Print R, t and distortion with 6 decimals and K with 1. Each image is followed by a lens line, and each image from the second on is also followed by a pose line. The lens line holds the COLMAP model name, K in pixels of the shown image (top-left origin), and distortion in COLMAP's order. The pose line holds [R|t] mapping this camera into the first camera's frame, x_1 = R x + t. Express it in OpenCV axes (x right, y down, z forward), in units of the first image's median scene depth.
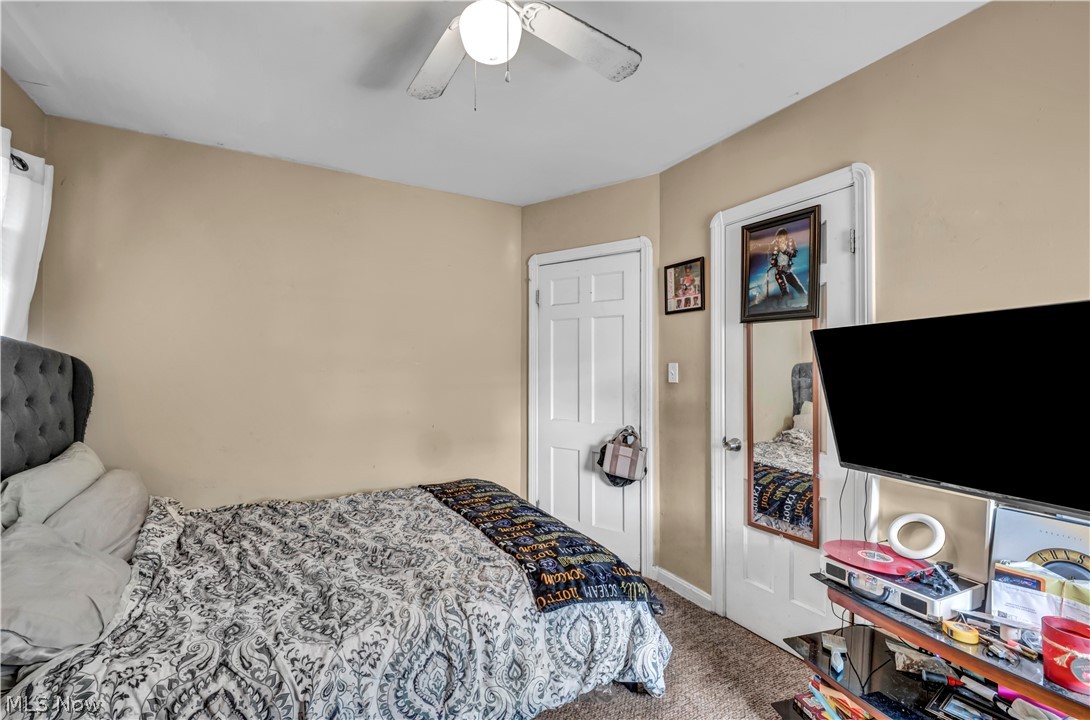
lens RADIAL K [[465.6, 0, 543.8], [0, 465.6, 364.5], [0, 0, 1]] dist [0.000630, -0.003776]
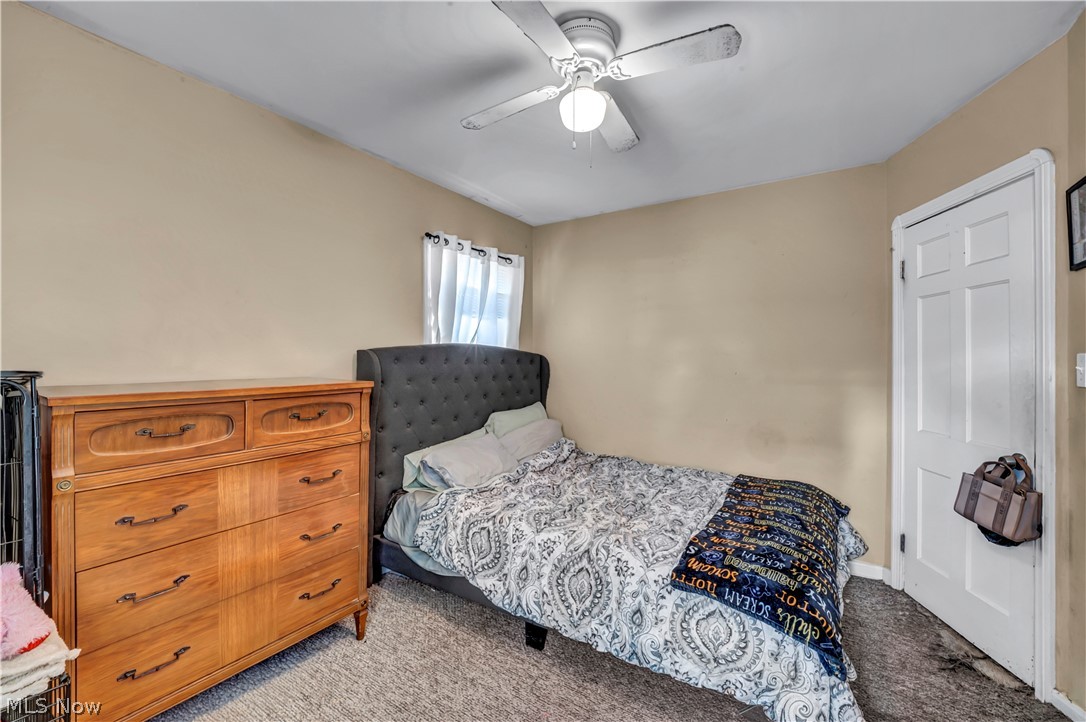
lens RADIAL K [[463.9, 0, 536.8], [0, 463.9, 358.6], [0, 0, 1]] dist [0.000630, -0.003776]
pose [[0.442440, -0.004741, -0.896785, 0.708654], [0.005254, 0.999983, -0.002694, 0.001148], [0.896783, -0.003520, 0.442457, 0.202946]]
